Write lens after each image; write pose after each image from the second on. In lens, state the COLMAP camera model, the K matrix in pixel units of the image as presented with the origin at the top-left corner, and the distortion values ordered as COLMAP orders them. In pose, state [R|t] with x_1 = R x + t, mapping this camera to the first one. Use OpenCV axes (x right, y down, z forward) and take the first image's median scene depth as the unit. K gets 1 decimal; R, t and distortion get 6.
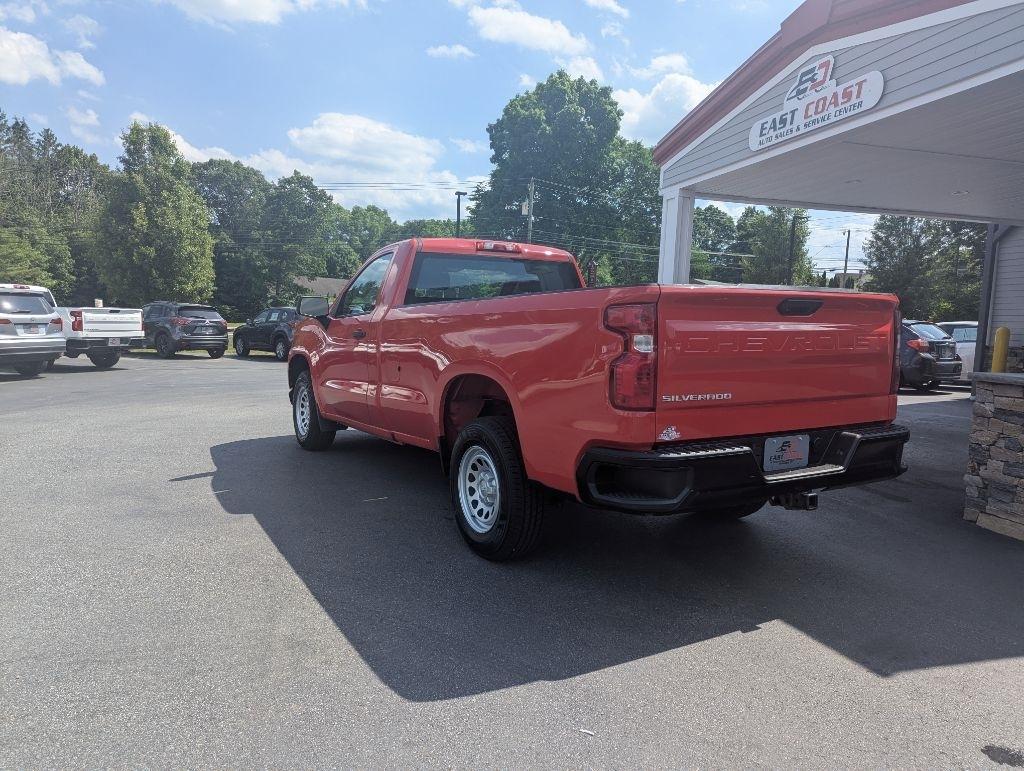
lens RADIAL K [[717.6, 0, 506.6], [0, 717.6, 385.2], [0, 0, 1]] dist [0.057861, -0.048685]
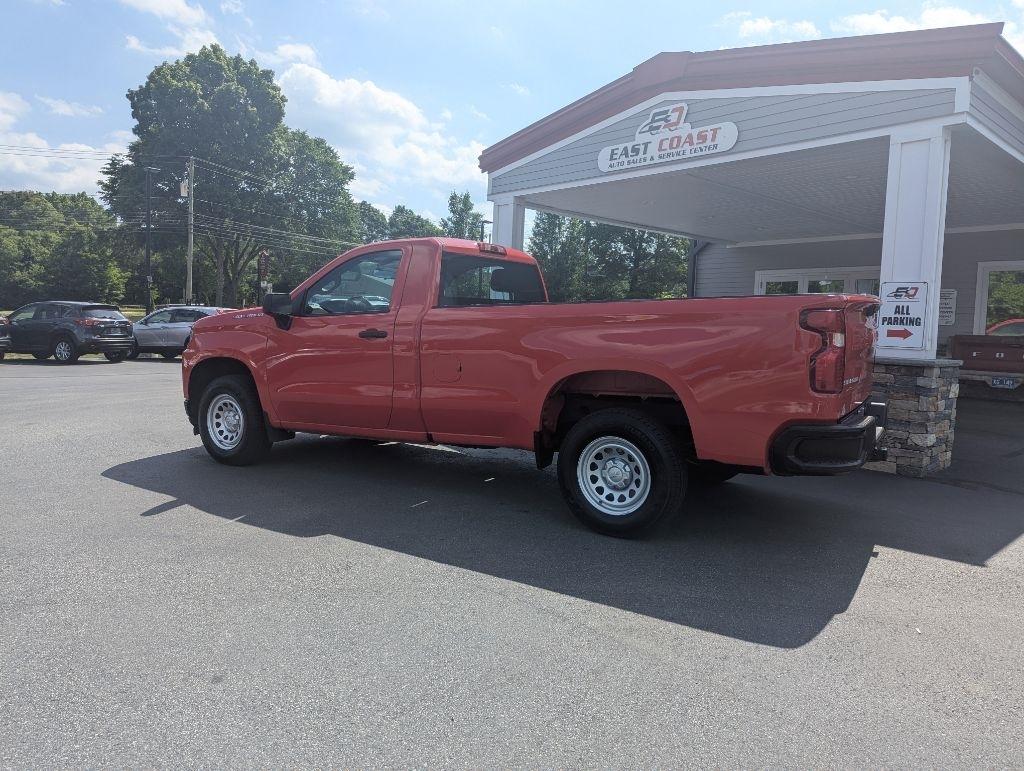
lens RADIAL K [[717.6, 0, 507.9], [0, 717.6, 372.5], [0, 0, 1]] dist [0.057861, -0.048685]
pose [[0.884476, -0.038562, 0.464989, -0.374595], [0.041911, 0.999116, 0.003136, -0.012234], [-0.464699, 0.016714, 0.885311, 0.056221]]
